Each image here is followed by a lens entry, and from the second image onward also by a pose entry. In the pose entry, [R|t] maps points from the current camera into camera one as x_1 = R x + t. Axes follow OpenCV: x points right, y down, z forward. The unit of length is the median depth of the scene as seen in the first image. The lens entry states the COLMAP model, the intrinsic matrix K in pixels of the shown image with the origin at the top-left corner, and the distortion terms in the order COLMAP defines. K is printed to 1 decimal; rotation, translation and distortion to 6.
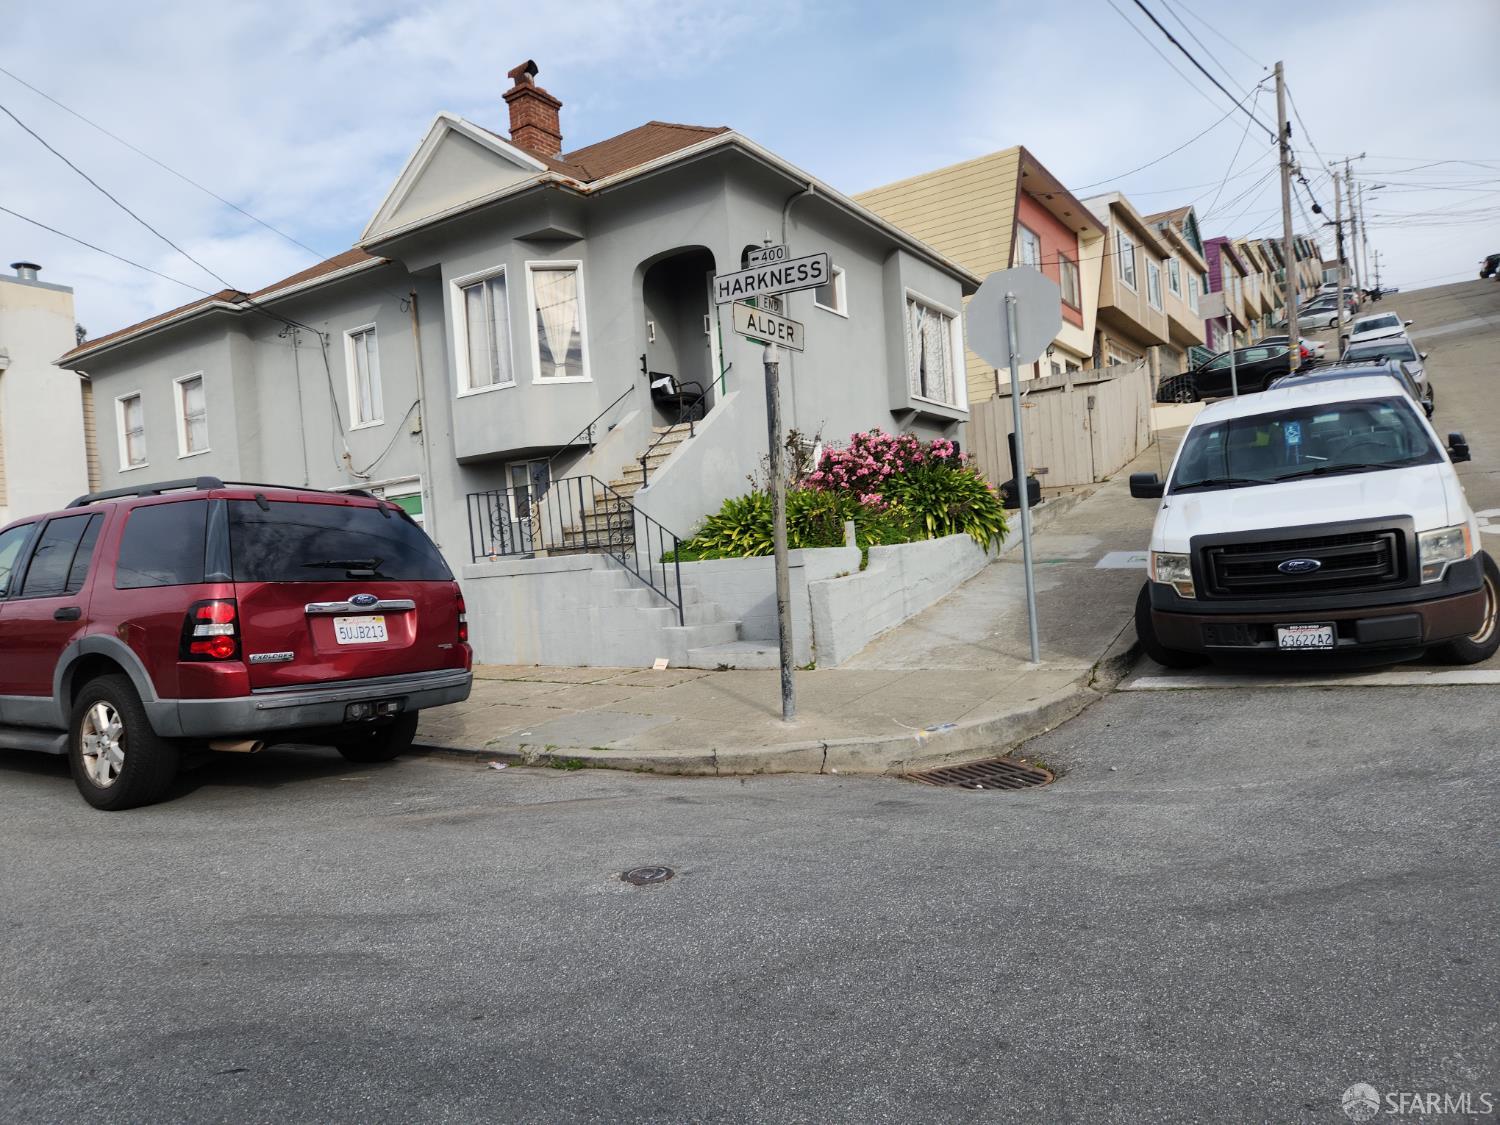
lens RADIAL K [[992.2, 0, 712.8], [0, 992.2, 583.0], [0, 0, 1]] dist [0.074695, -0.068661]
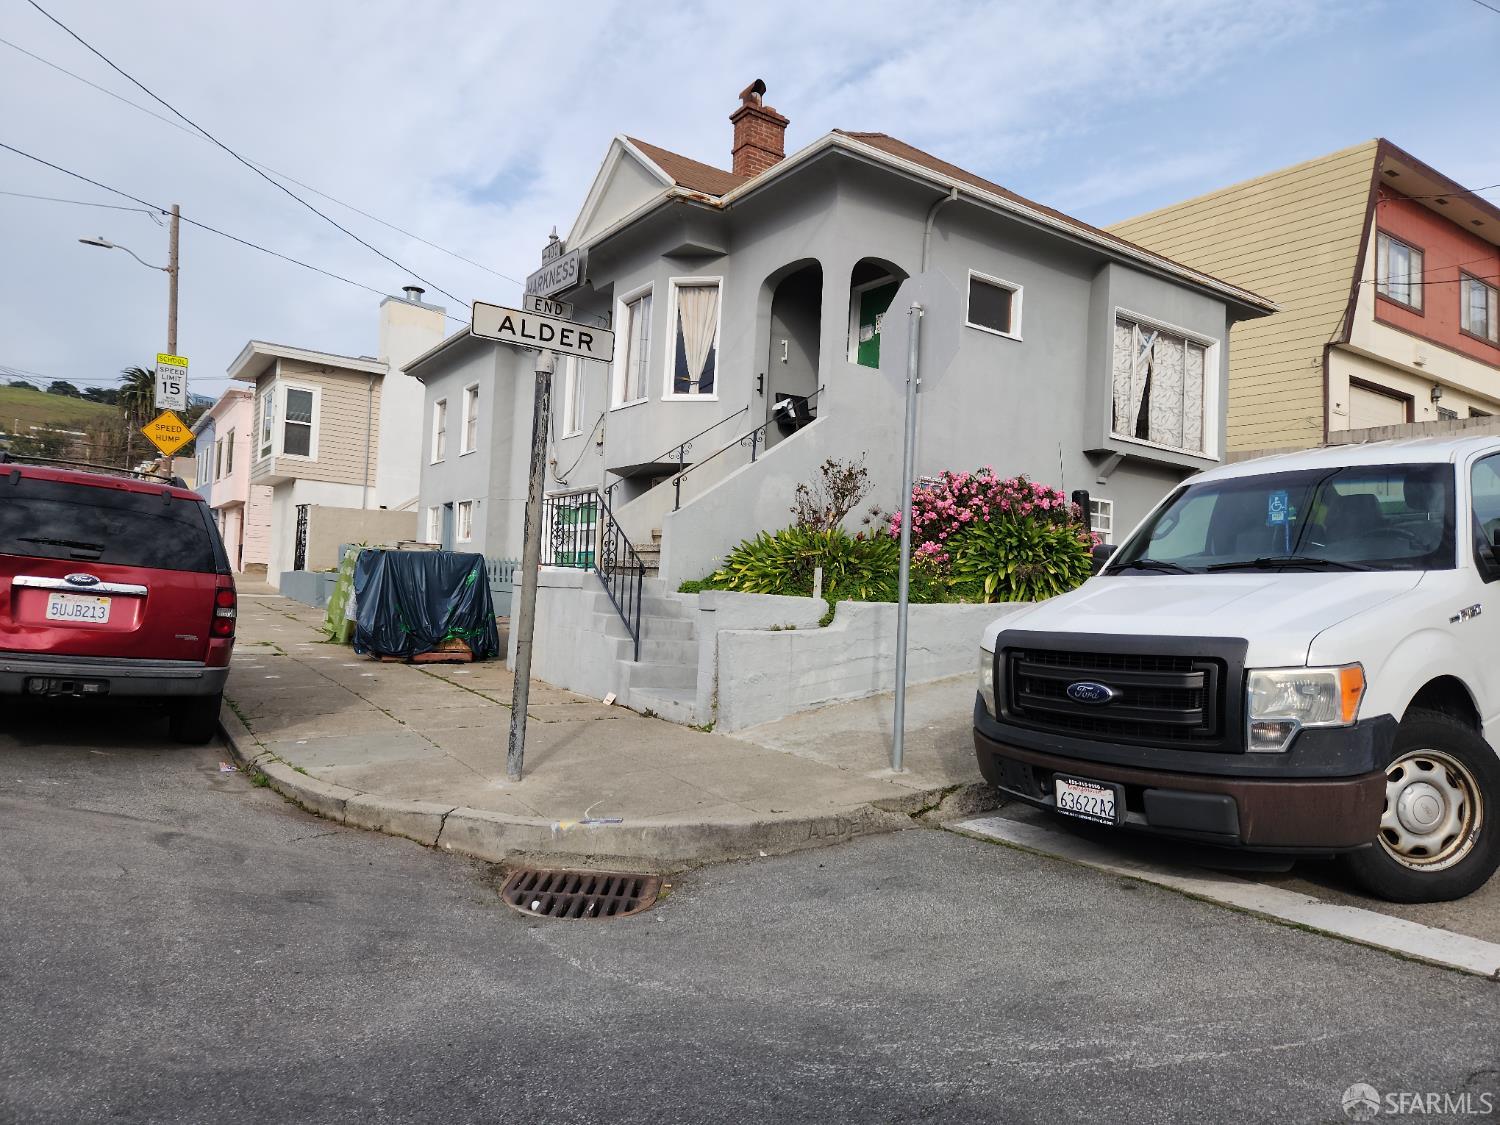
lens RADIAL K [[1003.4, 0, 725.3], [0, 1003.4, 554.5], [0, 0, 1]] dist [0.079489, -0.072073]
pose [[0.912372, 0.106233, -0.395338, 0.384943], [-0.128232, 0.991304, -0.029559, -0.035993], [0.388759, 0.077663, 0.918060, 0.167627]]
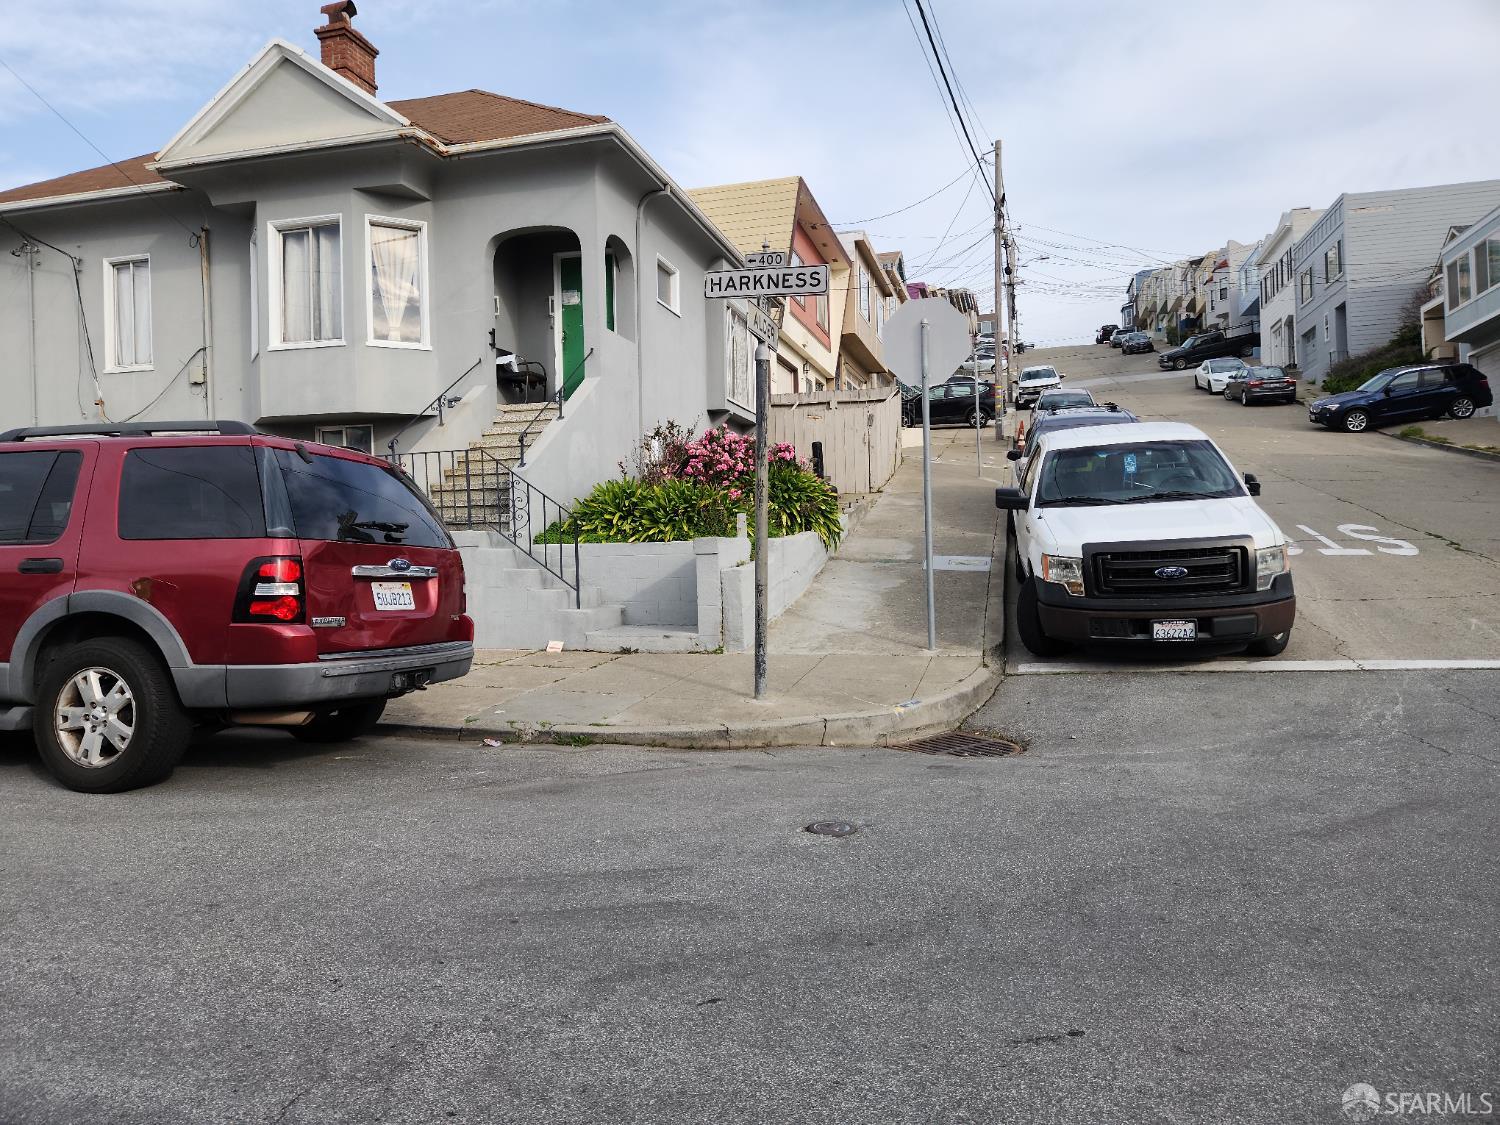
lens RADIAL K [[1003.4, 0, 725.3], [0, 1003.4, 554.5], [0, 0, 1]] dist [0.079489, -0.072073]
pose [[0.949937, 0.048576, 0.308642, -0.195665], [-0.041518, 0.998705, -0.029399, 0.012551], [-0.309670, 0.015113, 0.950724, -0.002352]]
